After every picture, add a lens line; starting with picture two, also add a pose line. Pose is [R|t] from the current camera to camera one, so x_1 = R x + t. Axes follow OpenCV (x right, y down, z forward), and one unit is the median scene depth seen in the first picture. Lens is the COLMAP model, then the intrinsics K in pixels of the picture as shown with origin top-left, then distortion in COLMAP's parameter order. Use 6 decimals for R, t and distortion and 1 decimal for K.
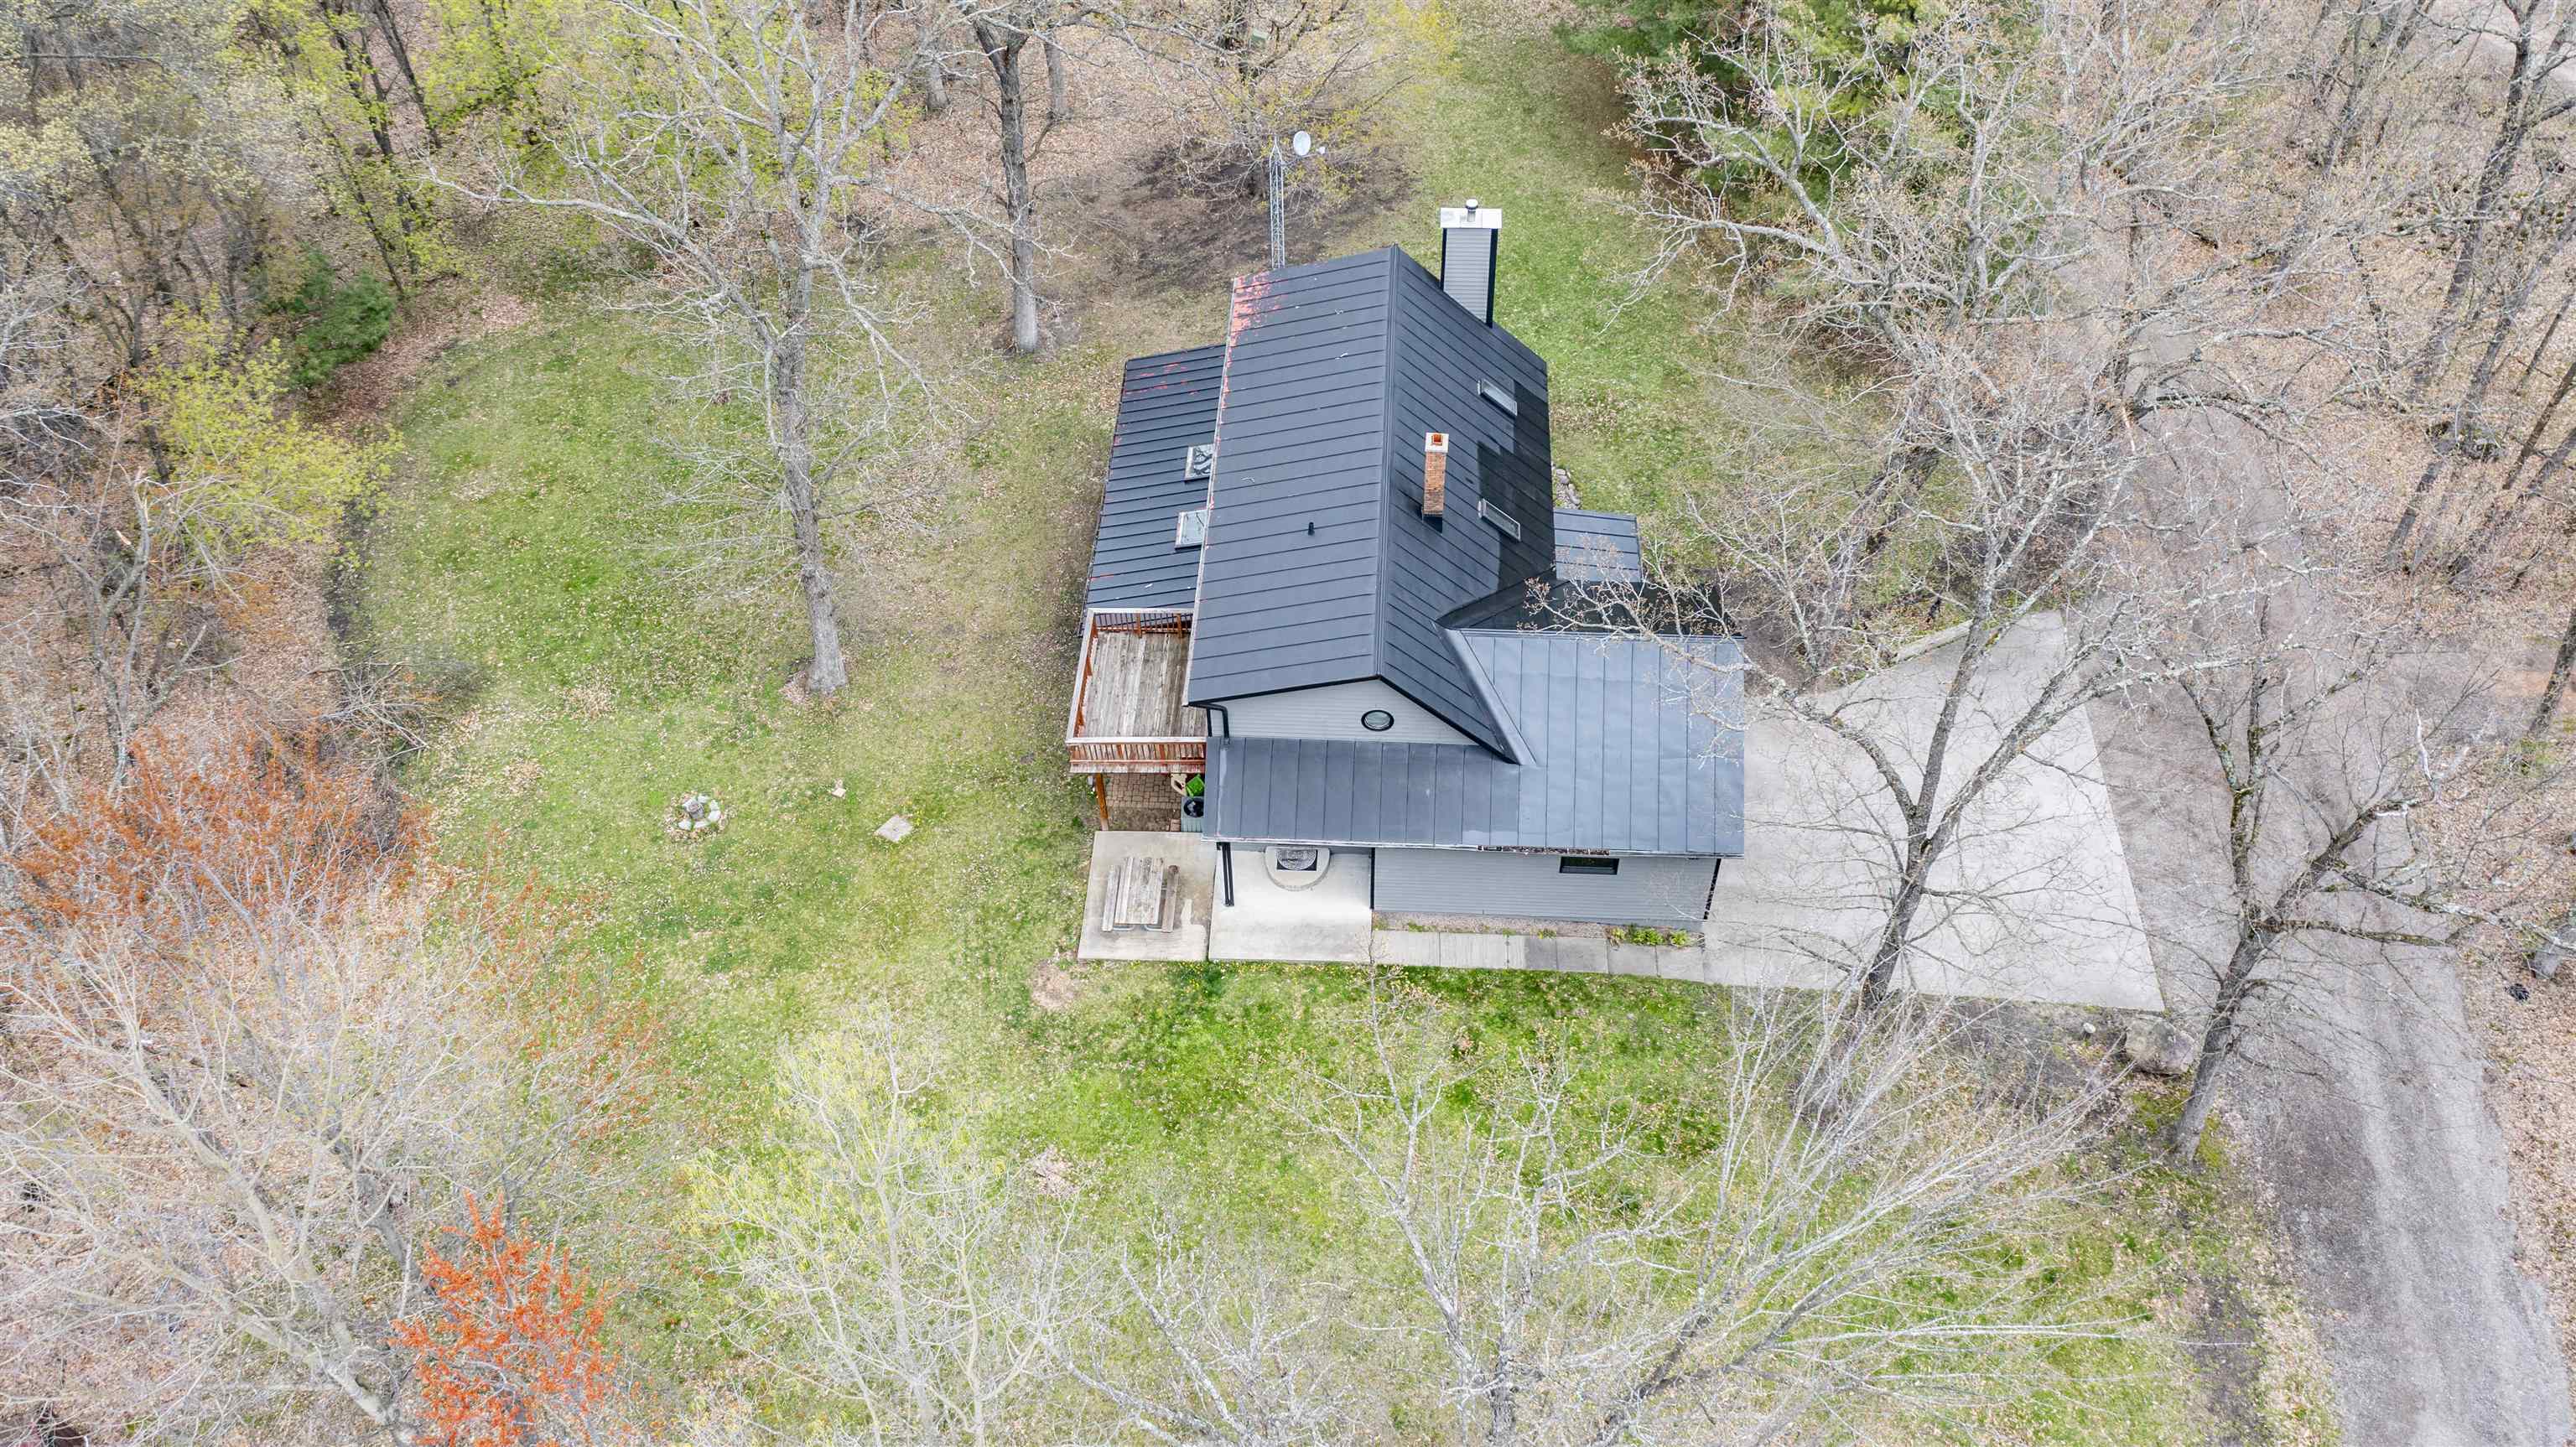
lens RADIAL K [[2091.2, 0, 1284.6], [0, 2091.2, 725.0], [0, 0, 1]] dist [0.002479, 0.000700]
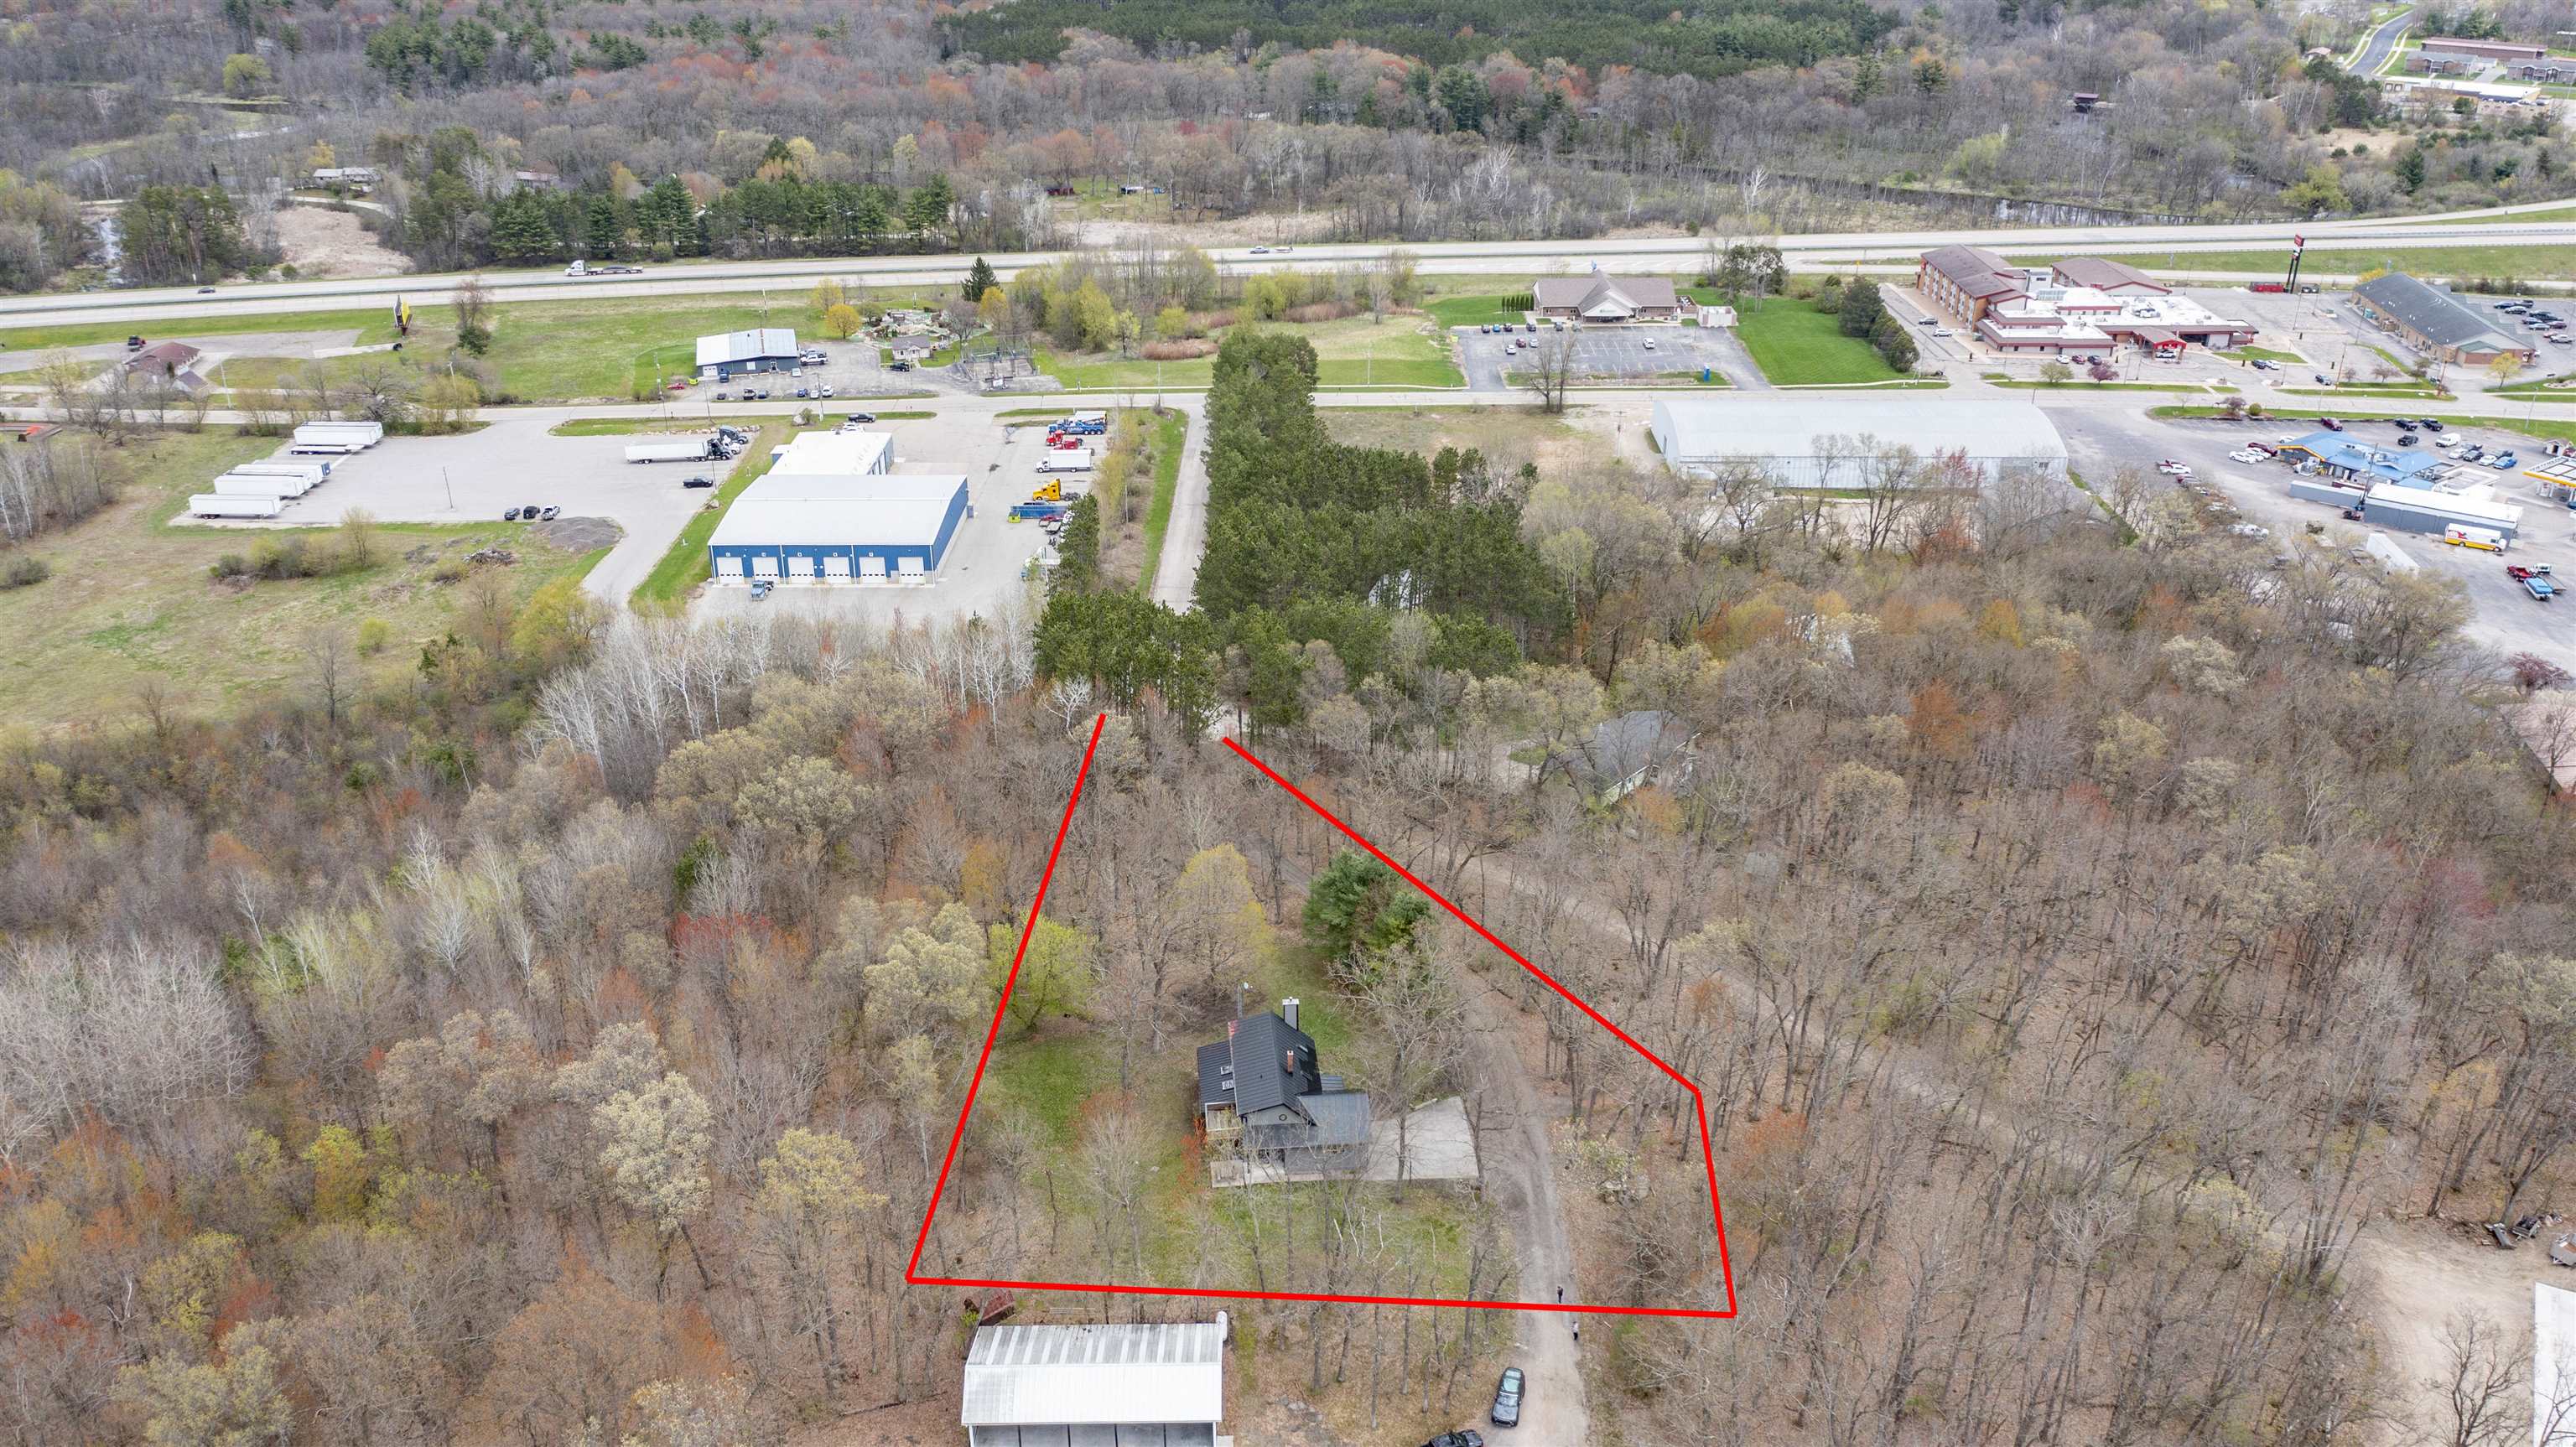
lens RADIAL K [[2091.2, 0, 1287.0], [0, 2091.2, 724.2], [0, 0, 1]] dist [0.002479, 0.000700]
pose [[0.990736, -0.056200, 0.123624, -0.389473], [0.099237, 0.921052, -0.376583, 0.785102], [-0.092701, 0.385362, 0.918097, -2.916159]]
